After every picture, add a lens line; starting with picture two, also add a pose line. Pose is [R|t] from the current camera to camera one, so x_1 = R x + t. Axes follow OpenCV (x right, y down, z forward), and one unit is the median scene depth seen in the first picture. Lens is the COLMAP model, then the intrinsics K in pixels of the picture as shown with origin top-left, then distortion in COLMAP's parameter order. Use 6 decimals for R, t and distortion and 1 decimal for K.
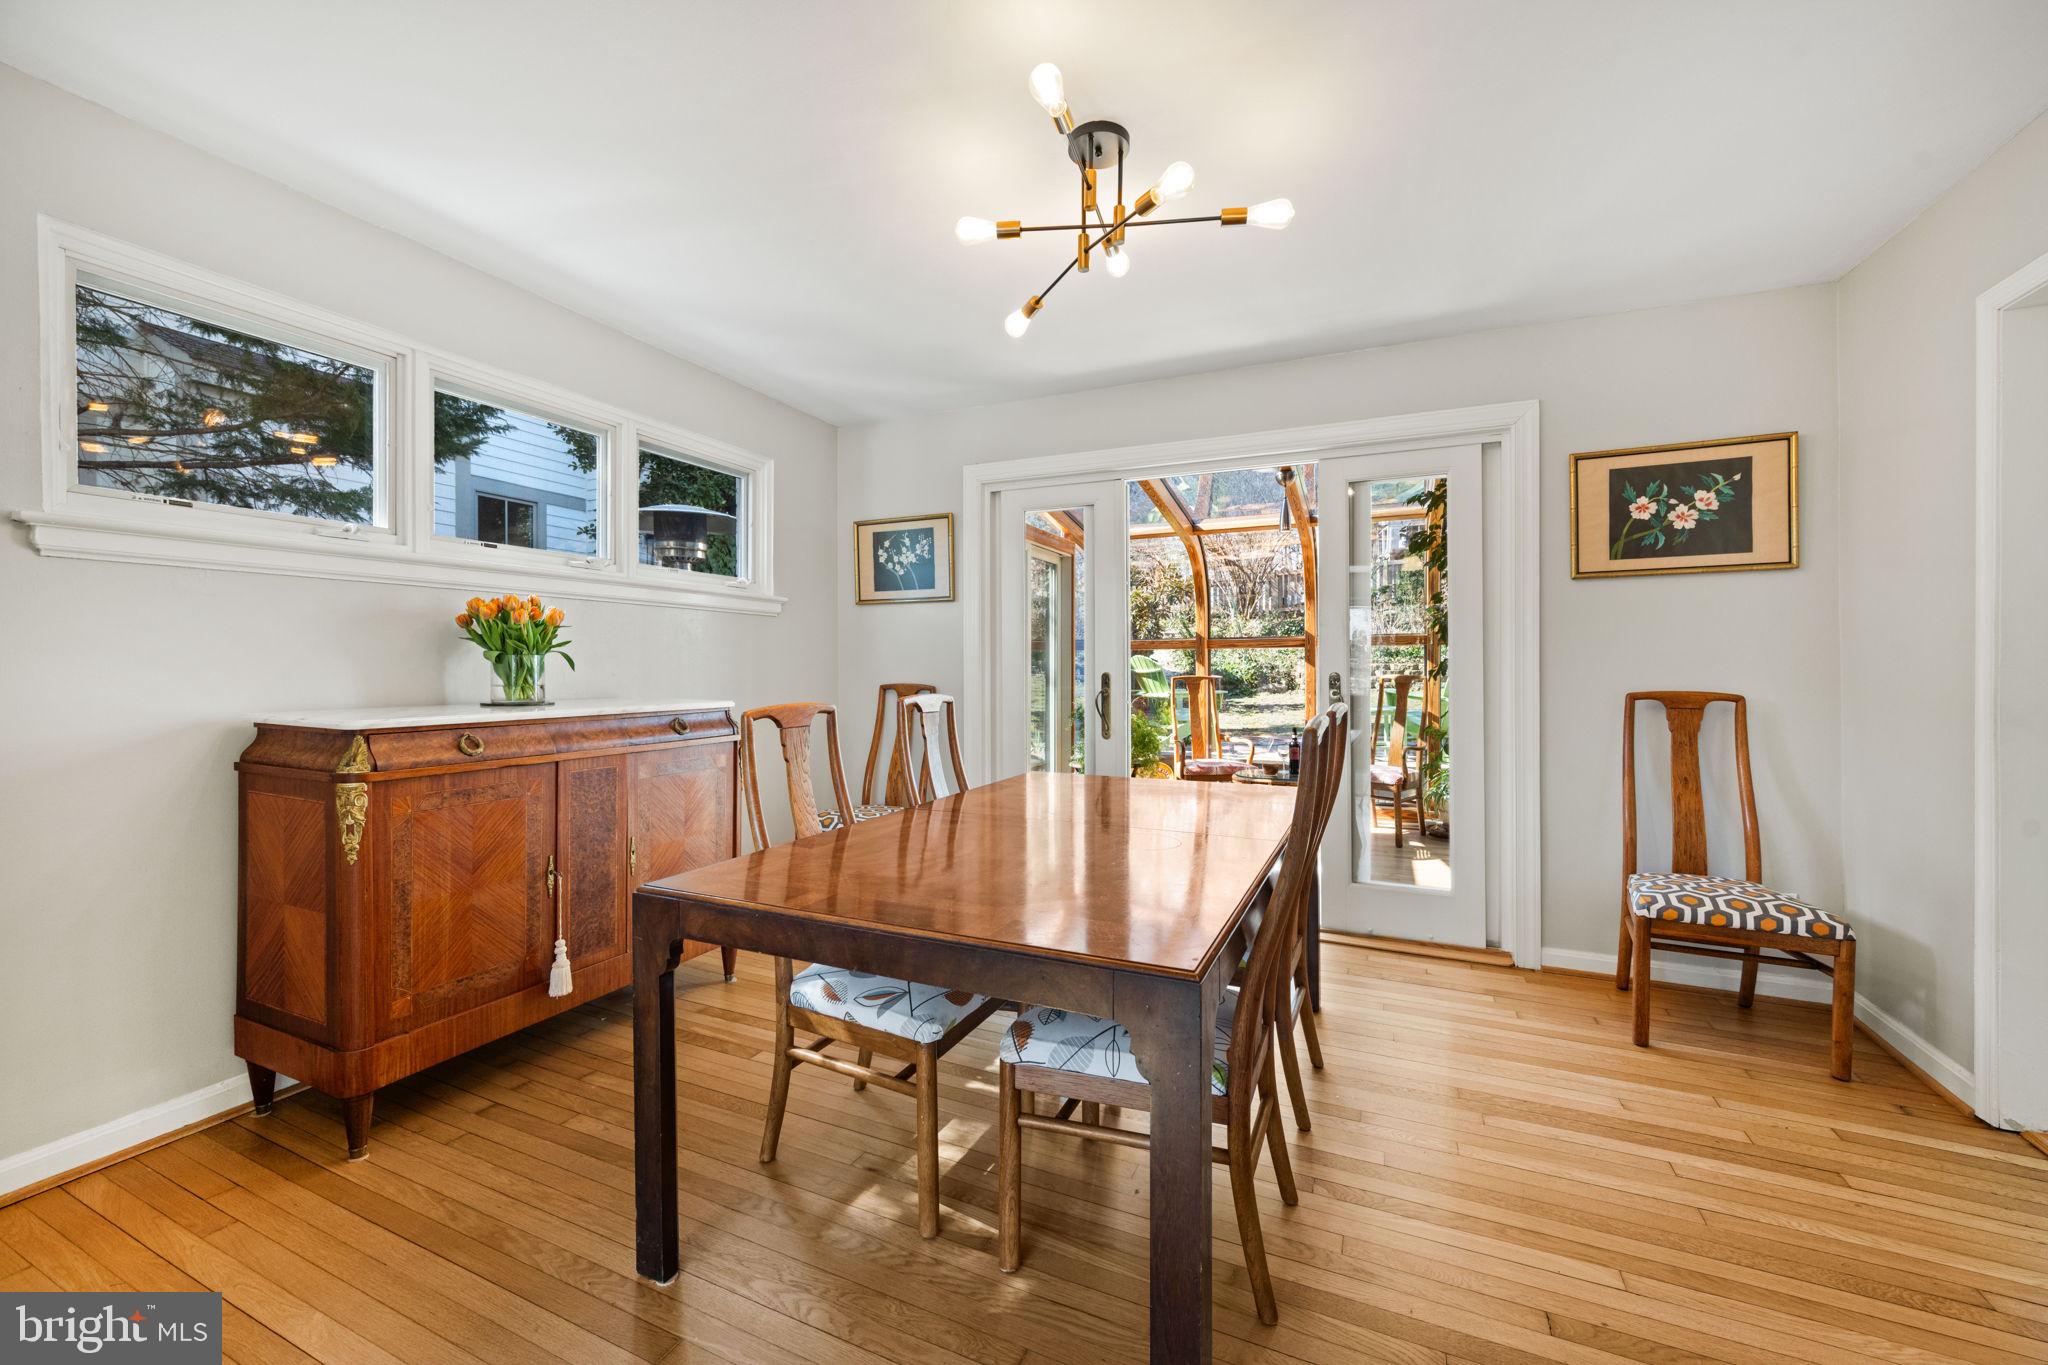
lens RADIAL K [[823.5, 0, 1034.7], [0, 823.5, 675.3], [0, 0, 1]] dist [0.003444, 0.000268]
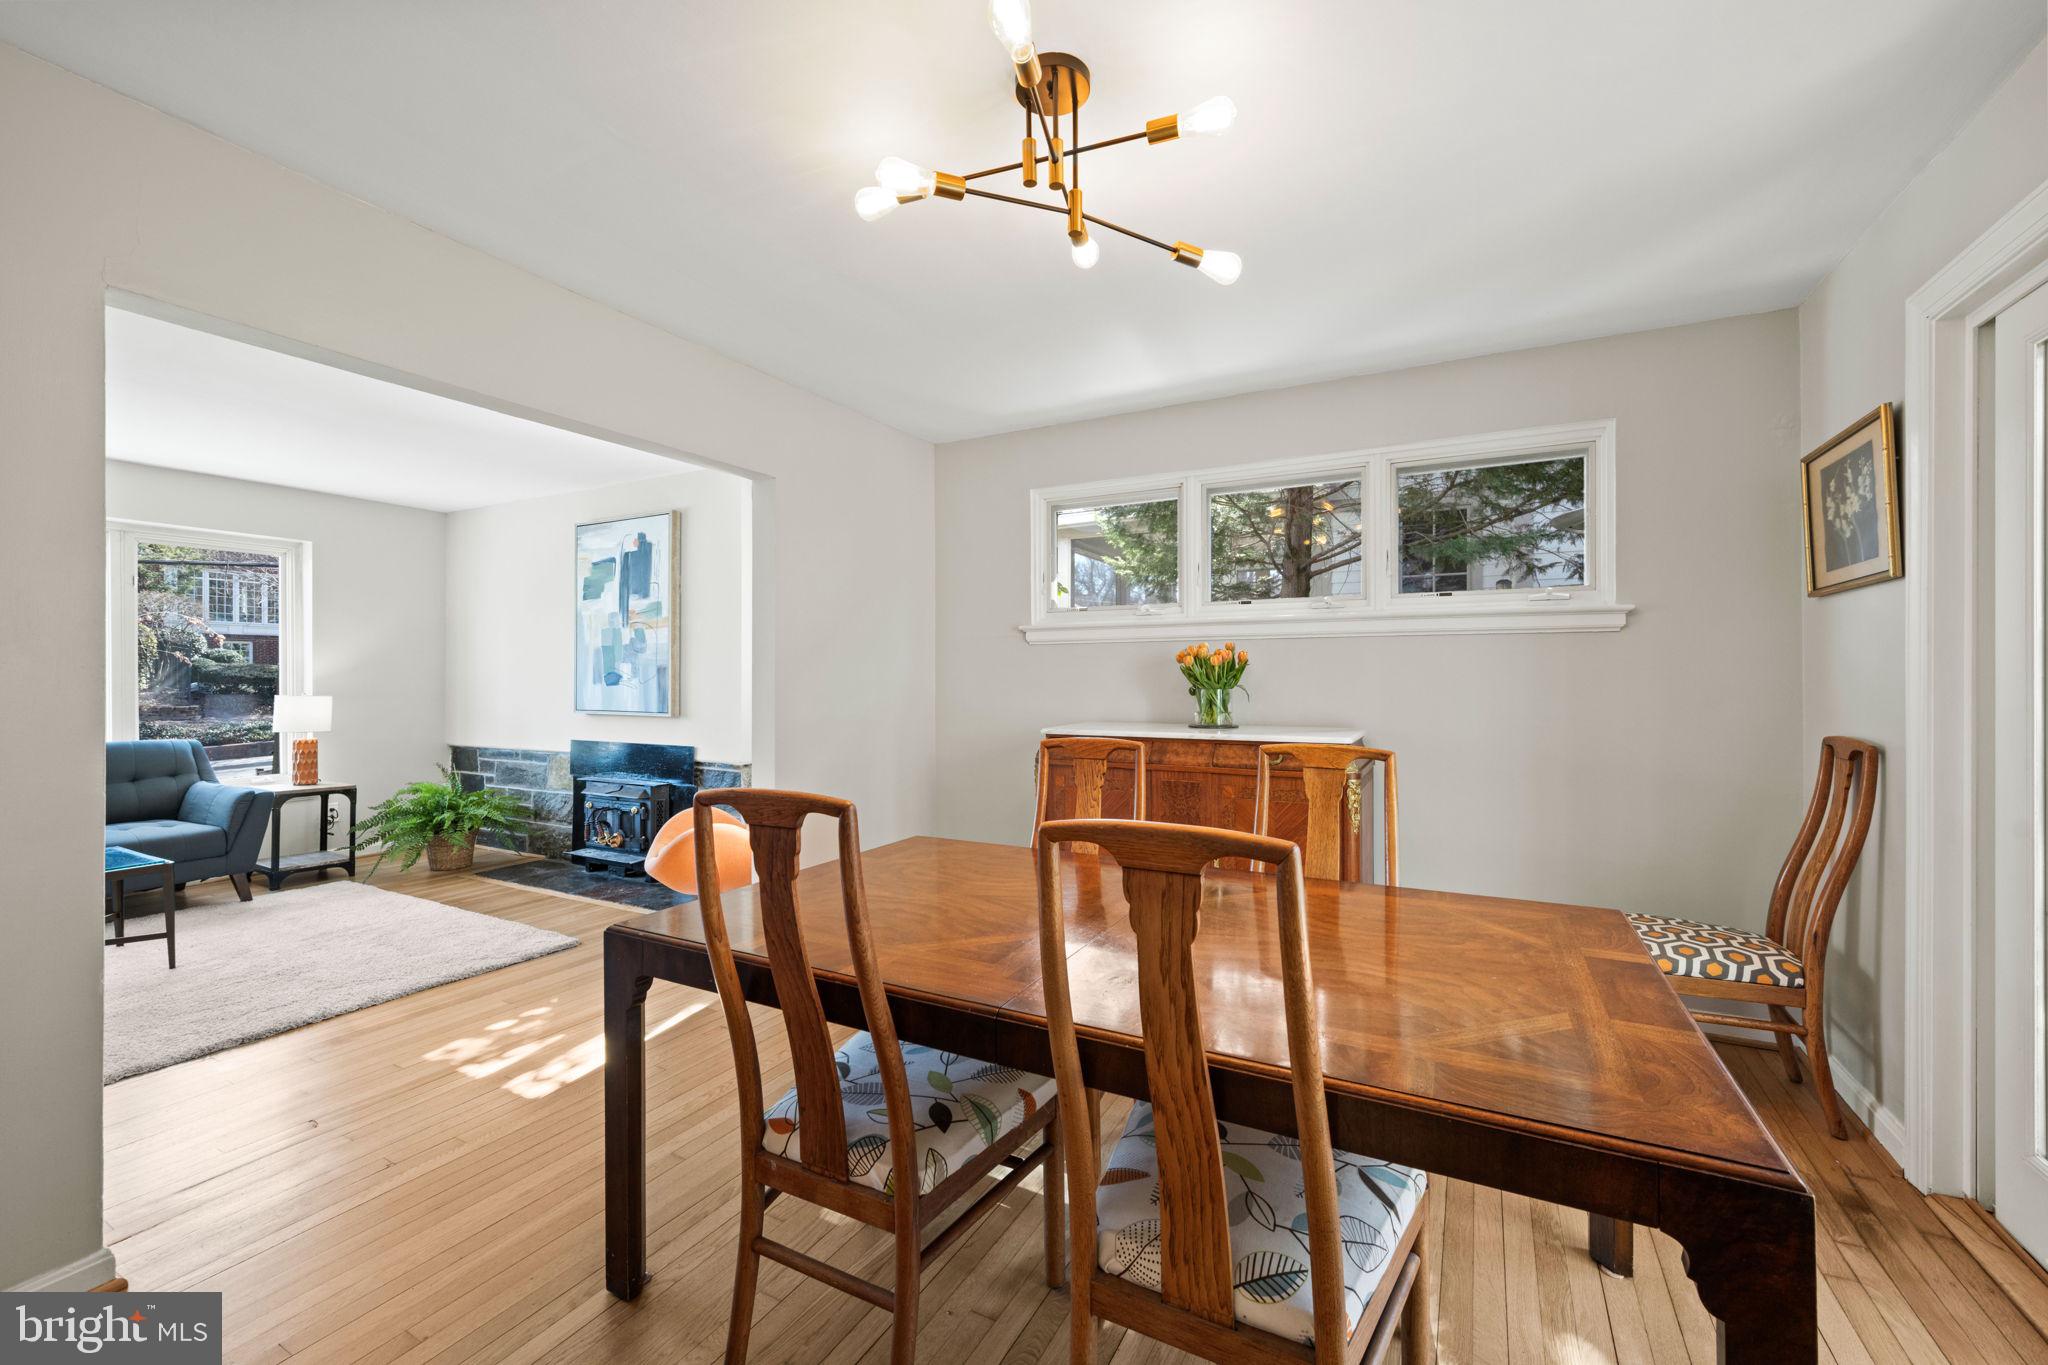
lens RADIAL K [[823.5, 0, 1034.7], [0, 823.5, 675.3], [0, 0, 1]] dist [0.003444, 0.000268]
pose [[-0.057114, -0.001363, -0.998367, 0.456924], [-0.004657, 0.999989, -0.001099, -0.028174], [0.998357, 0.004587, -0.057120, 0.524262]]
